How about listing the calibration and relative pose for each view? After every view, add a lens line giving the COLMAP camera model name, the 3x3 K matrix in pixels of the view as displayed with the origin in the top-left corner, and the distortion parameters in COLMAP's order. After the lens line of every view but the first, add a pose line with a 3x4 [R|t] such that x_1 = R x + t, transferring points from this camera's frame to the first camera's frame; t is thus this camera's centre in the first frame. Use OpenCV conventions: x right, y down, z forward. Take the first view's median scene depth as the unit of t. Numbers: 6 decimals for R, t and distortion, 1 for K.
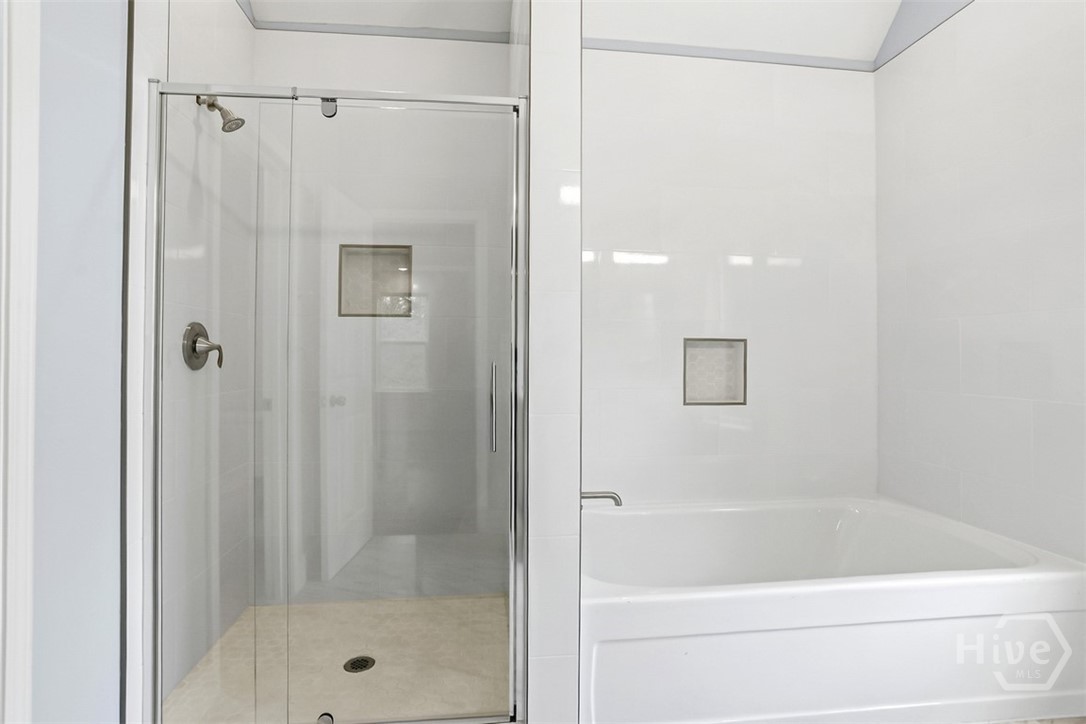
lens RADIAL K [[522.9, 0, 542.0], [0, 522.9, 352.3], [0, 0, 1]] dist [-0.040799, 0.001765]
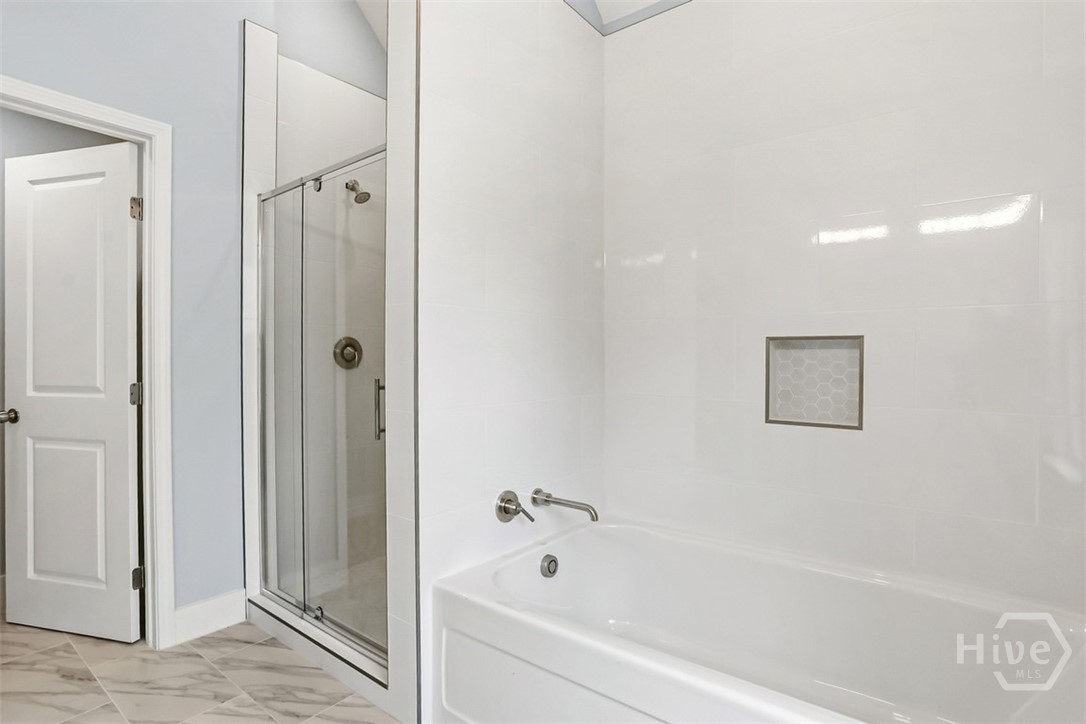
lens RADIAL K [[522.9, 0, 544.4], [0, 522.9, 365.4], [0, 0, 1]] dist [-0.040799, 0.001765]
pose [[0.726749, 0.003948, -0.686892, 0.563698], [0.001022, 0.999976, 0.006829, 0.009690], [0.686902, -0.005665, 0.726728, 0.211449]]
